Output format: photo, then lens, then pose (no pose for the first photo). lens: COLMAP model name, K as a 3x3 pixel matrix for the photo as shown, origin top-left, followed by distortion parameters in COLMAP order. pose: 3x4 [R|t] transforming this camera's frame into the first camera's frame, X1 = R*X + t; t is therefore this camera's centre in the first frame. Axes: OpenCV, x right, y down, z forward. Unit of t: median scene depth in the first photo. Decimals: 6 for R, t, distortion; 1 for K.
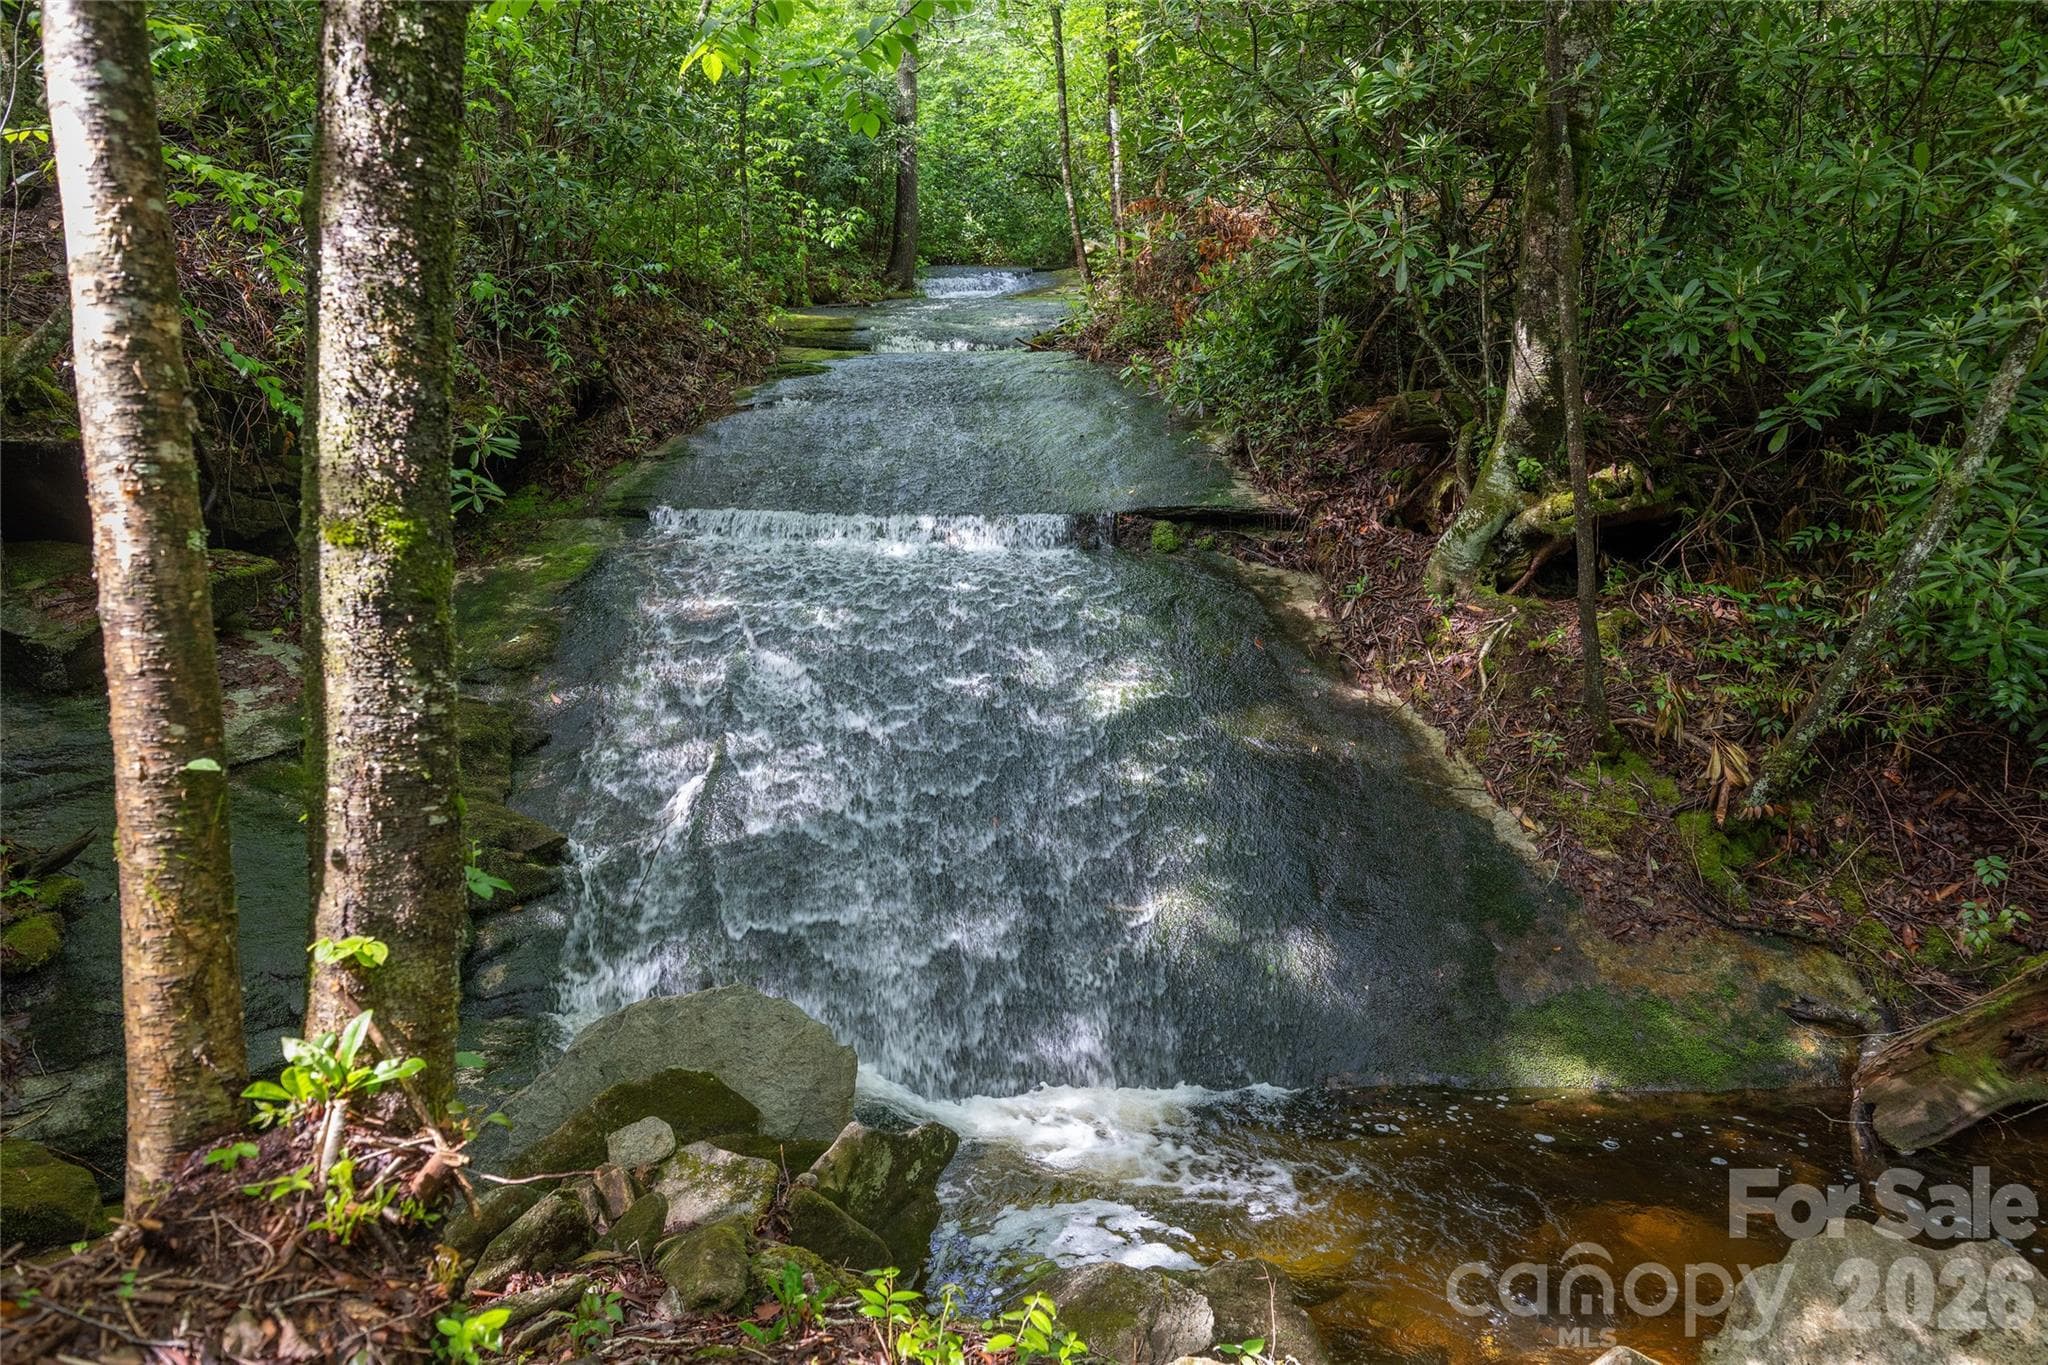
lens RADIAL K [[1368.7, 0, 1015.7], [0, 1368.7, 681.1], [0, 0, 1]] dist [0.000886, 0.001302]
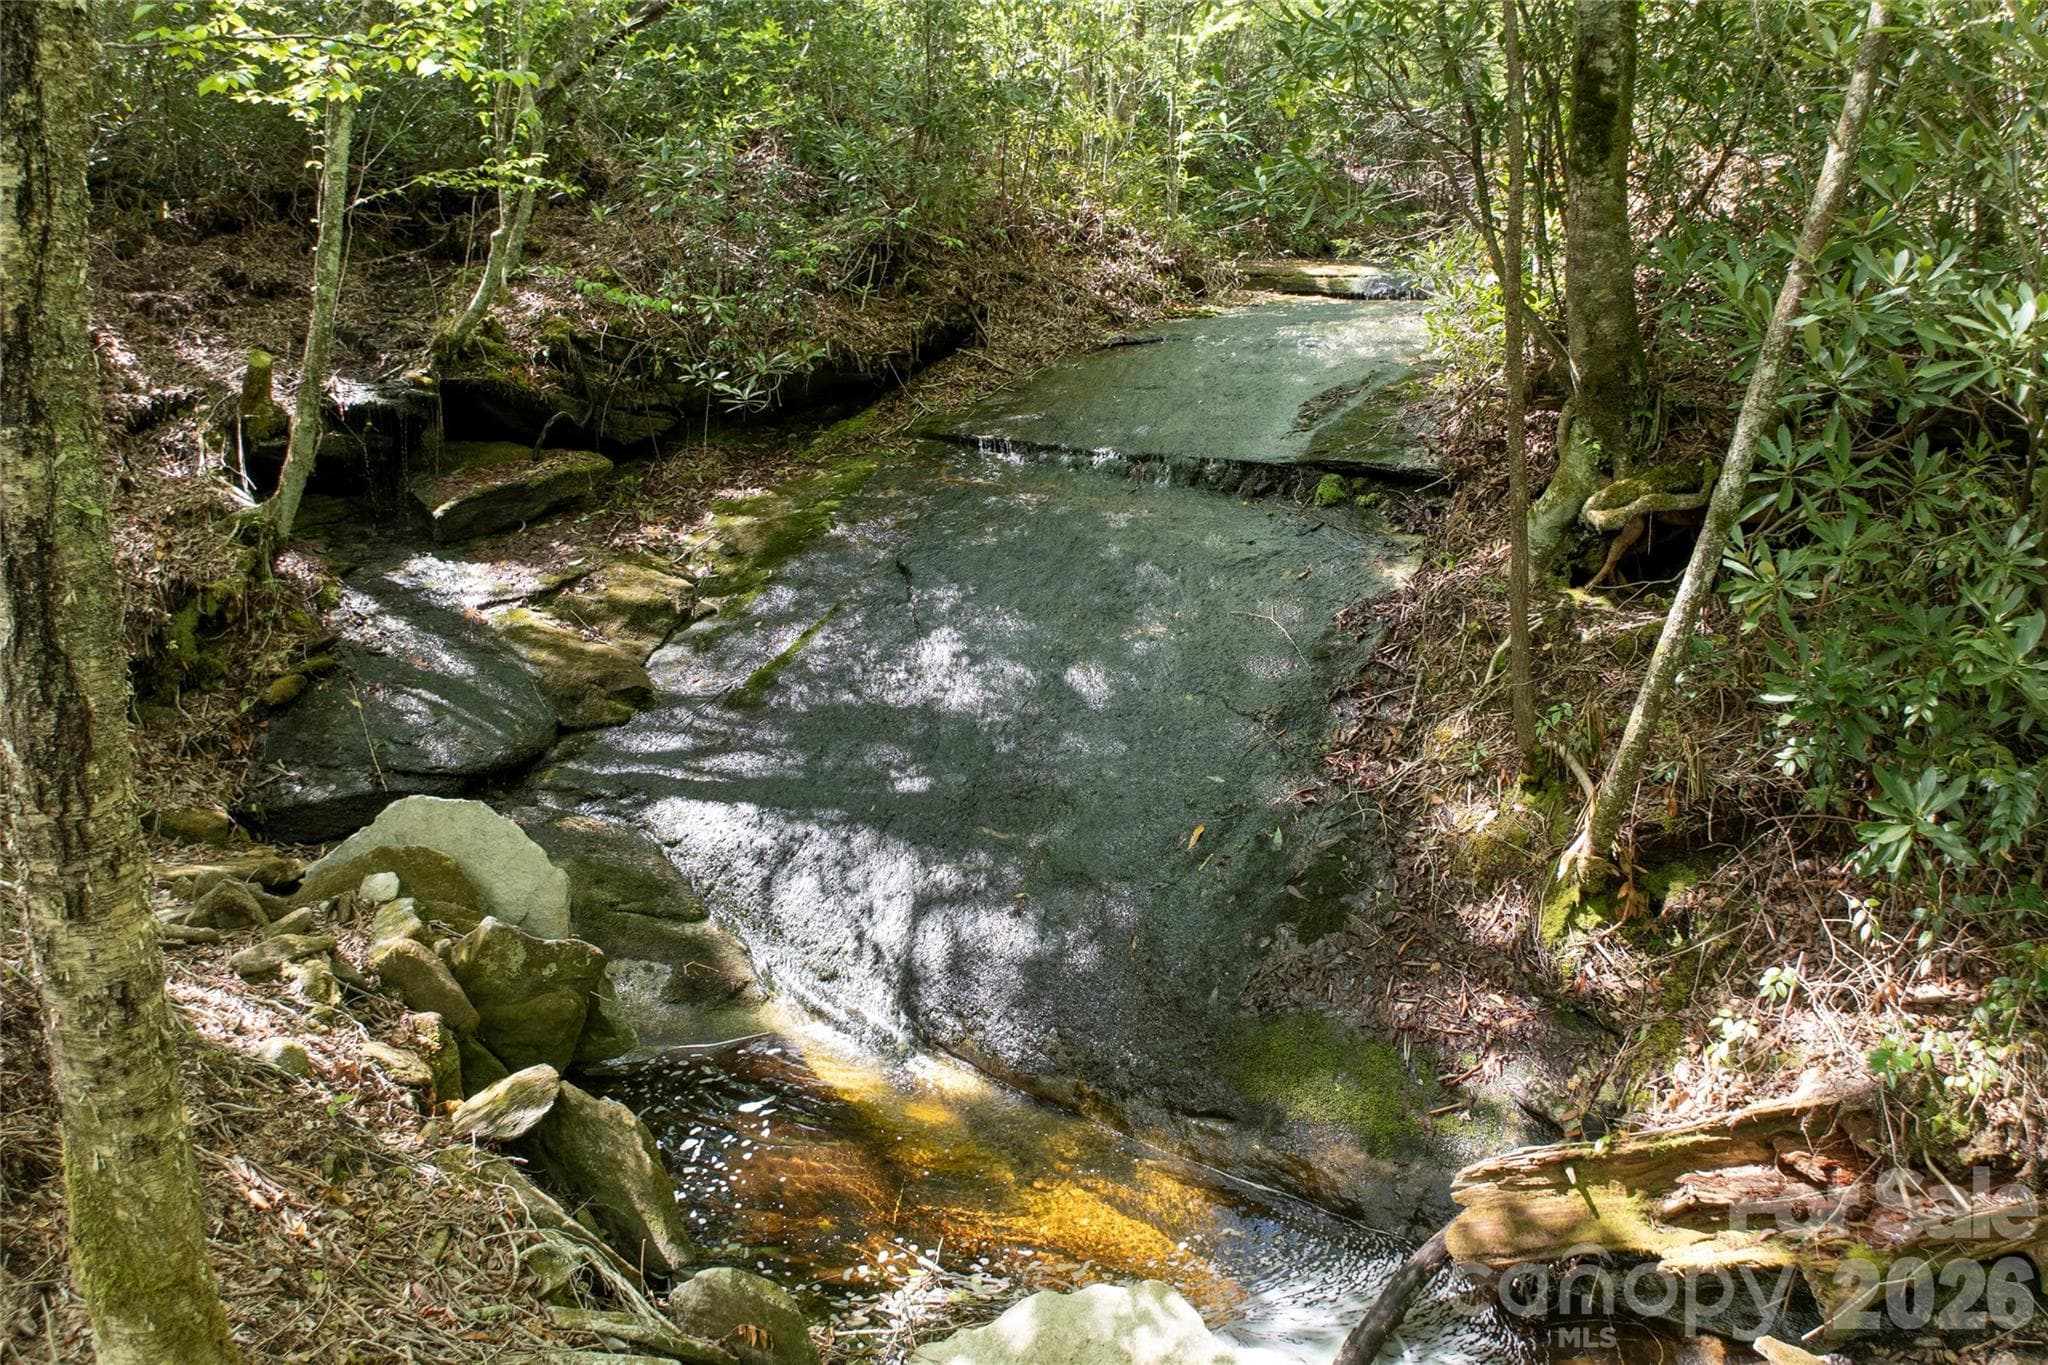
lens RADIAL K [[1261.9, 0, 1032.1], [0, 1261.9, 667.4], [0, 0, 1]] dist [-0.181521, 0.000864]
pose [[0.853609, 0.146332, -0.499938, 0.581026], [-0.114444, 0.988966, 0.094064, -0.058179], [0.508186, -0.023079, 0.860938, 0.173226]]
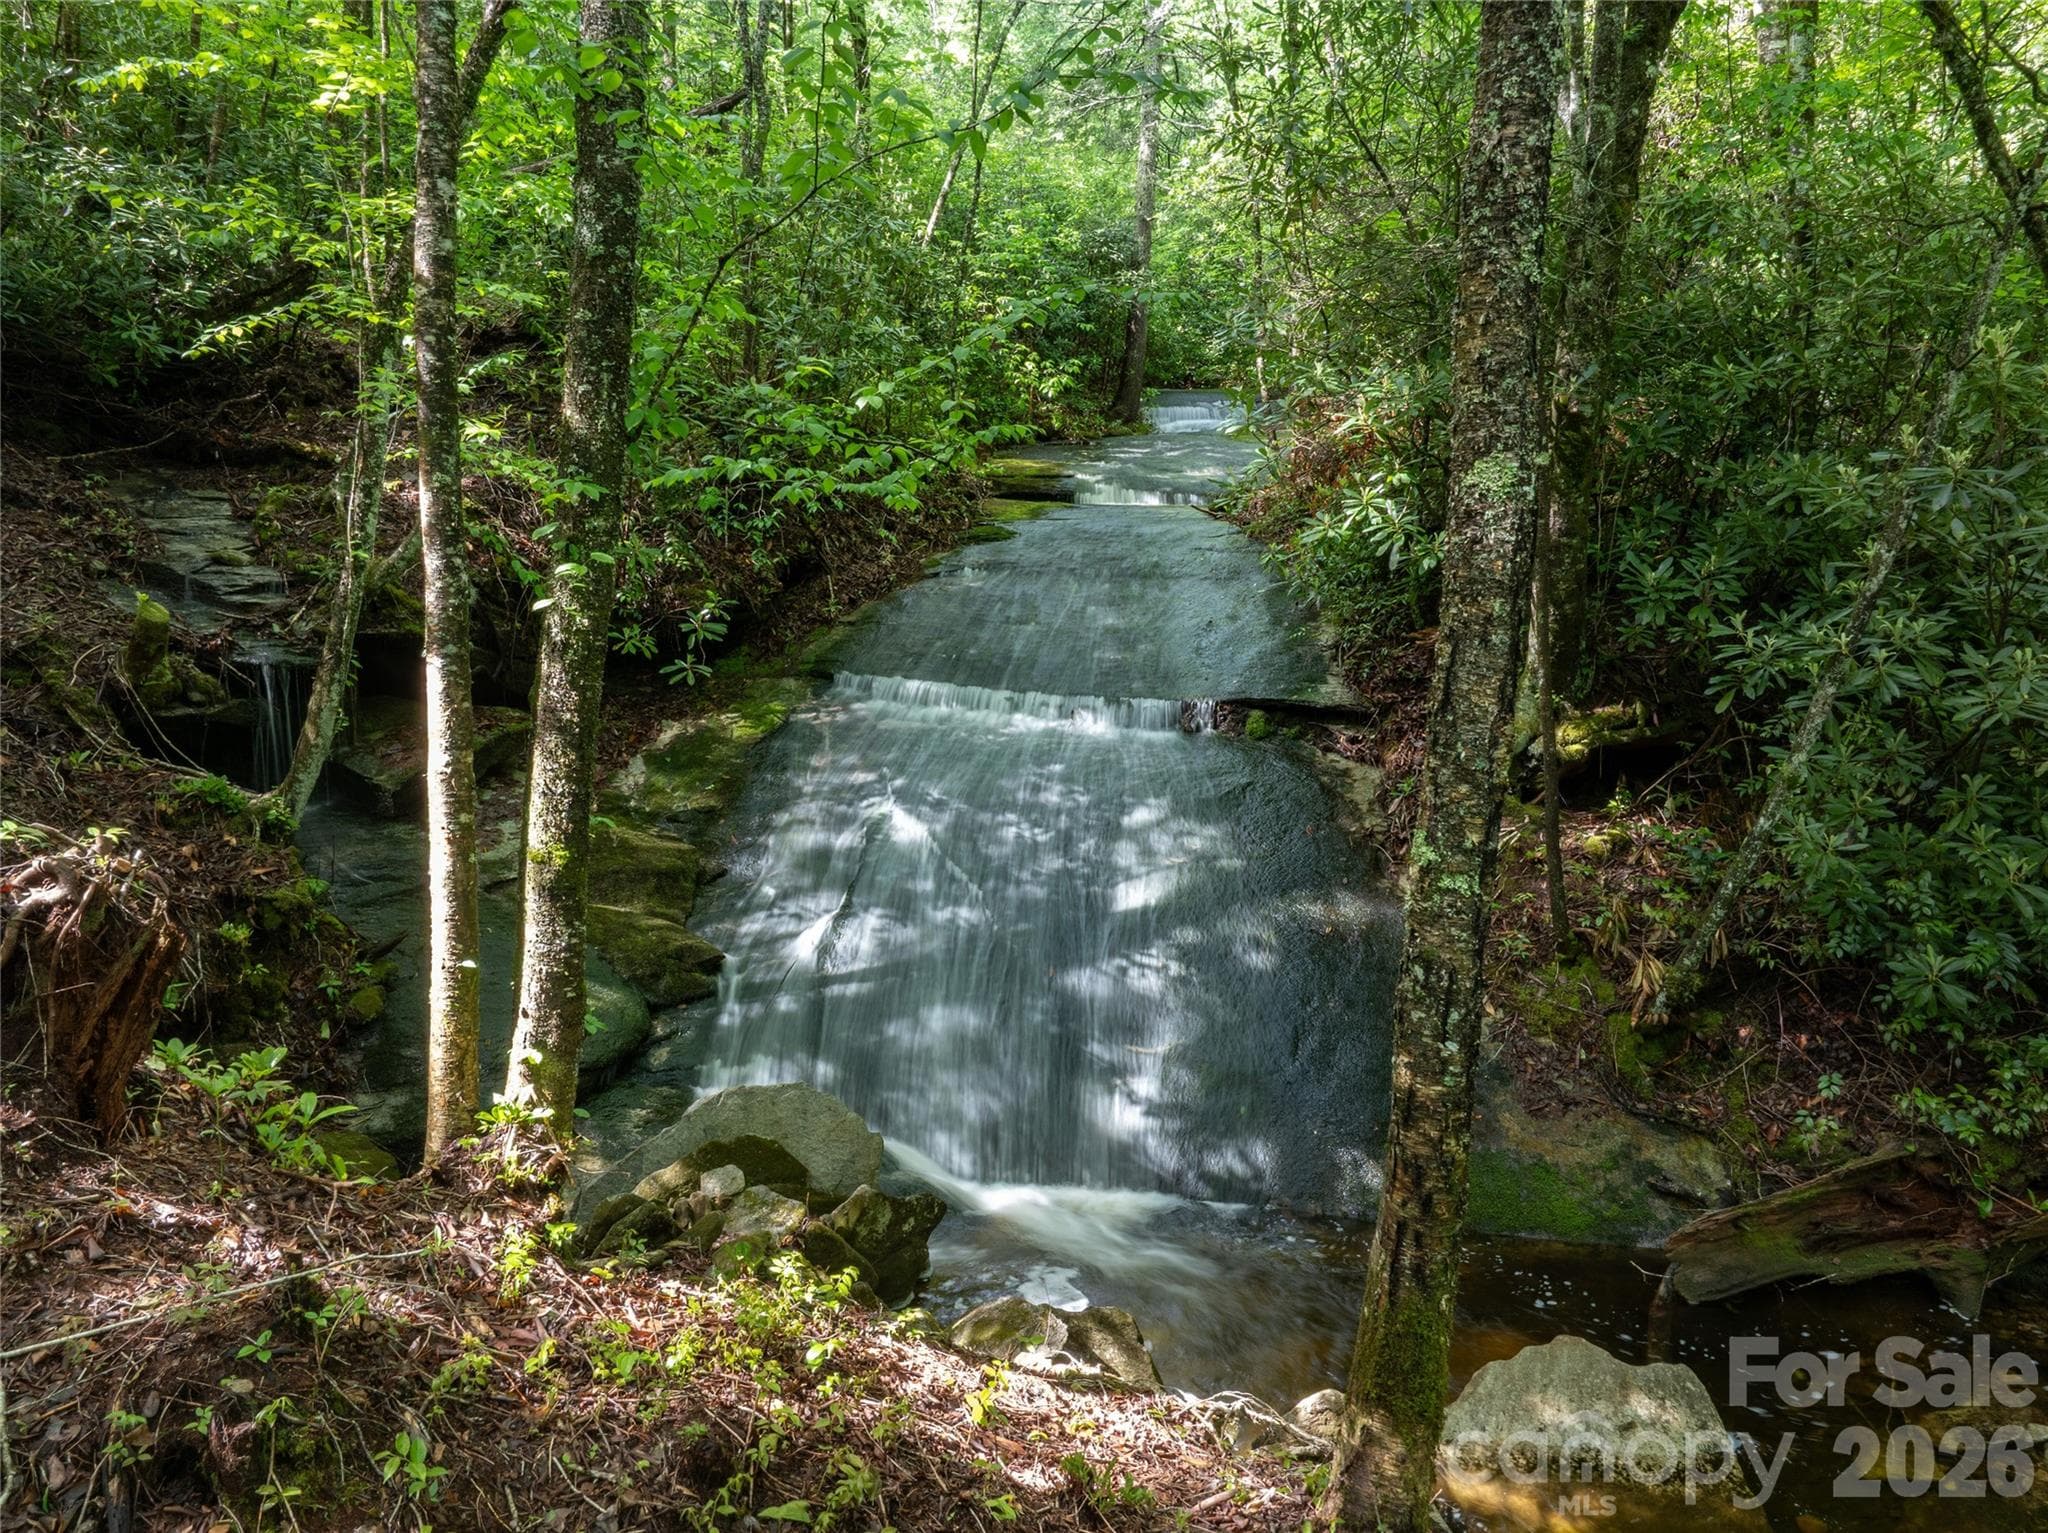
lens RADIAL K [[1428.2, 0, 1032.8], [0, 1428.2, 741.9], [0, 0, 1]] dist [-0.007777, -0.052795]
pose [[0.983411, 0.058962, -0.171540, 0.192608], [-0.062230, 0.997967, -0.013729, -0.092691], [0.170381, 0.024176, 0.985082, -0.318601]]
